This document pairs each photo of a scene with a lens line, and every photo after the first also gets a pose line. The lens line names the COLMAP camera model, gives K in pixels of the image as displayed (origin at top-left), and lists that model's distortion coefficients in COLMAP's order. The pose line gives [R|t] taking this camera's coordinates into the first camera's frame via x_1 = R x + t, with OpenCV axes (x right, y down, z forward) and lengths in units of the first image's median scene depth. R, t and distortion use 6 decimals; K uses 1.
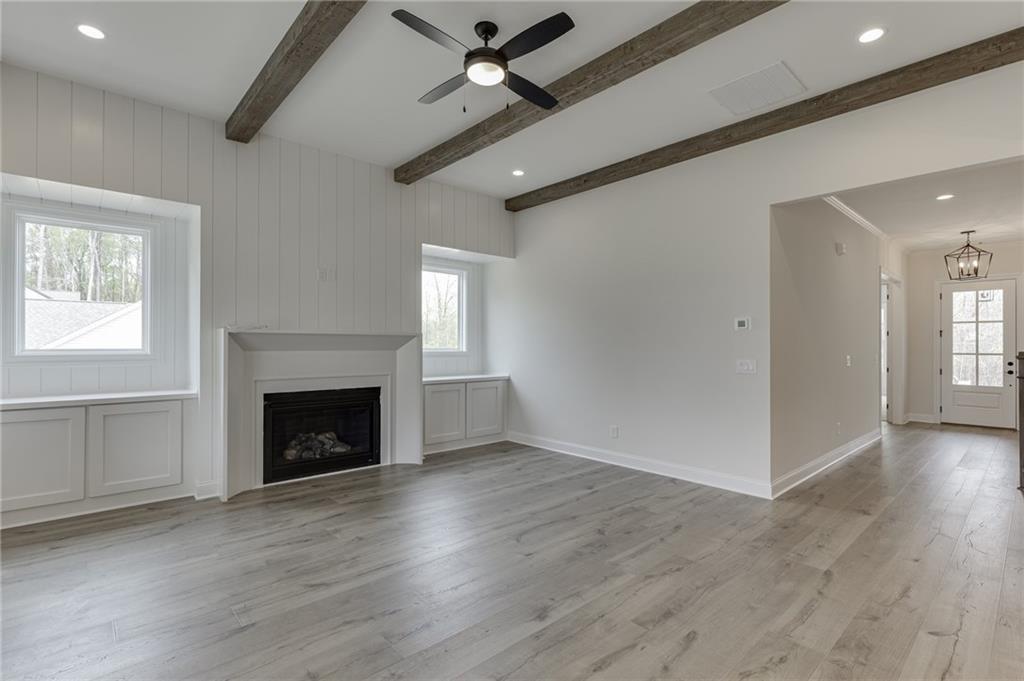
lens RADIAL K [[477.8, 0, 513.0], [0, 477.8, 342.8], [0, 0, 1]] dist [-0.000743, -0.000838]
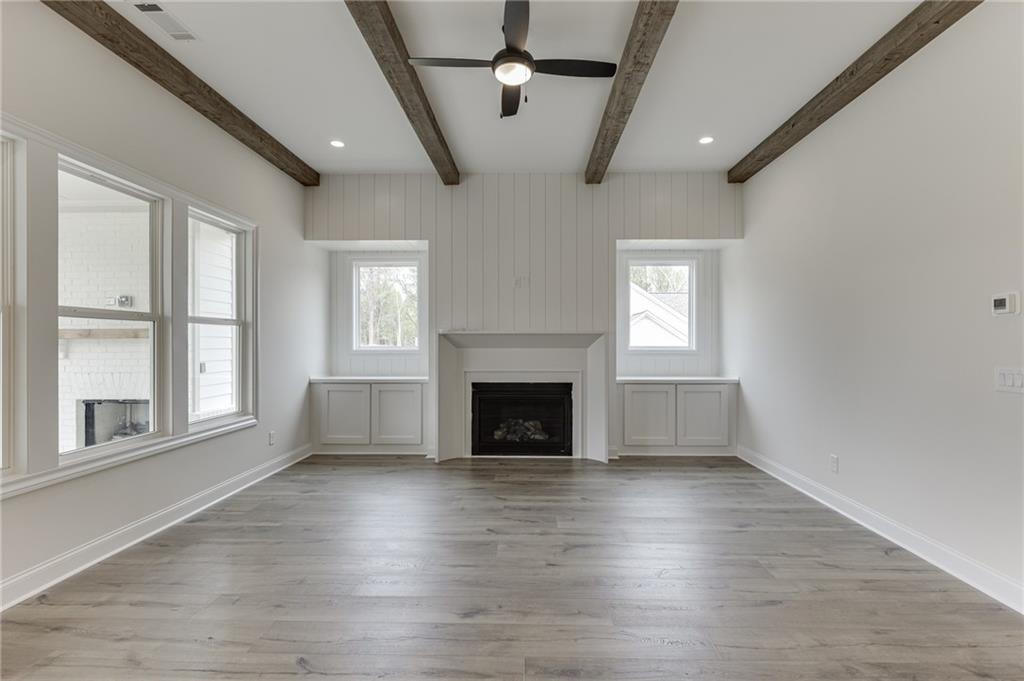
lens RADIAL K [[477.8, 0, 515.0], [0, 477.8, 341.9], [0, 0, 1]] dist [-0.000743, -0.000838]
pose [[0.723512, -0.004505, -0.690297, 0.374431], [0.005827, 0.999983, -0.000420, 0.001971], [0.690287, -0.003719, 0.723526, 0.158640]]
